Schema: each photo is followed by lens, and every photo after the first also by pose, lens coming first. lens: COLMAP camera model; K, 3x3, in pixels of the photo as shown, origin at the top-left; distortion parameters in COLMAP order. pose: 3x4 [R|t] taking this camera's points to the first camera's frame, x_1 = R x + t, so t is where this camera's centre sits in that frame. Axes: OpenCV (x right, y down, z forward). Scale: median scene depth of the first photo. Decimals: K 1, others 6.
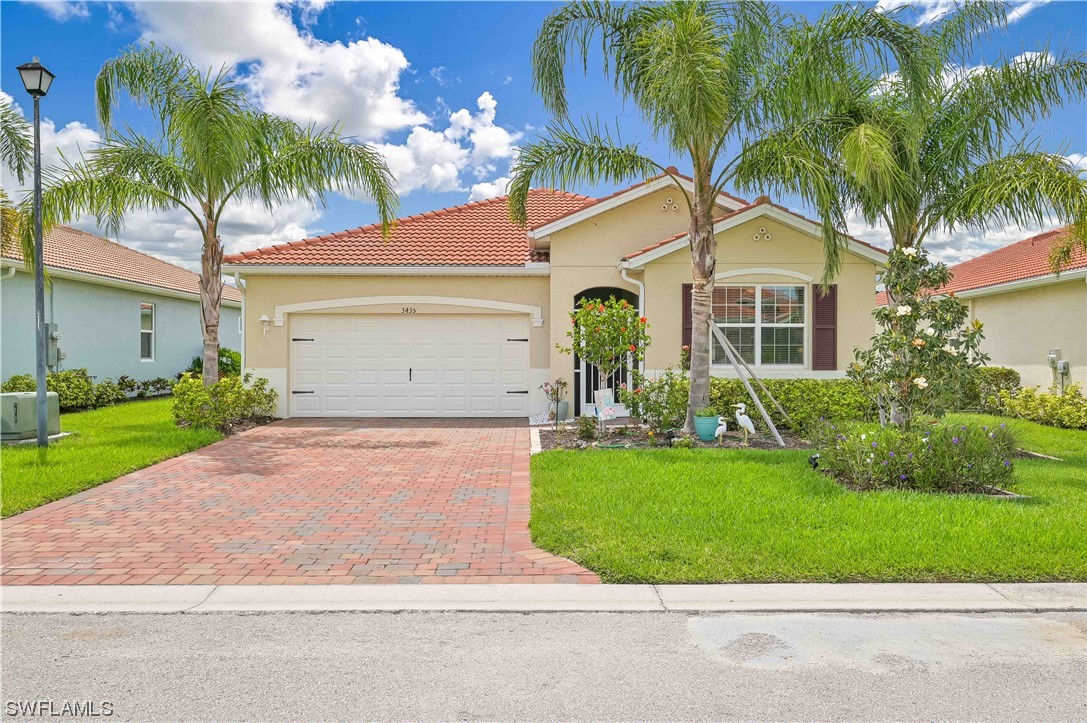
lens RADIAL K [[846.2, 0, 543.1], [0, 846.2, 363.0], [0, 0, 1]] dist [0.010181, 0.002257]
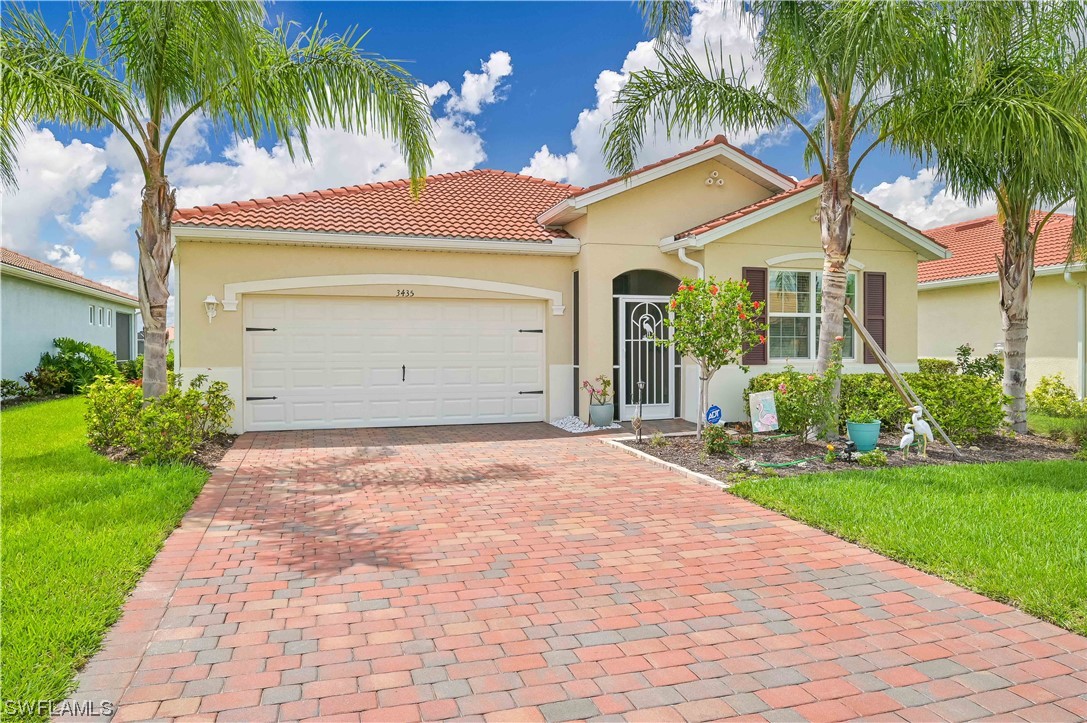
lens RADIAL K [[712.1, 0, 543.6], [0, 712.1, 356.0], [0, 0, 1]] dist [-0.003210, 0.001463]
pose [[0.957908, -0.005514, 0.287023, -0.235850], [0.005840, 0.999983, -0.000280, -0.001958], [-0.287016, 0.001944, 0.957924, 0.332603]]
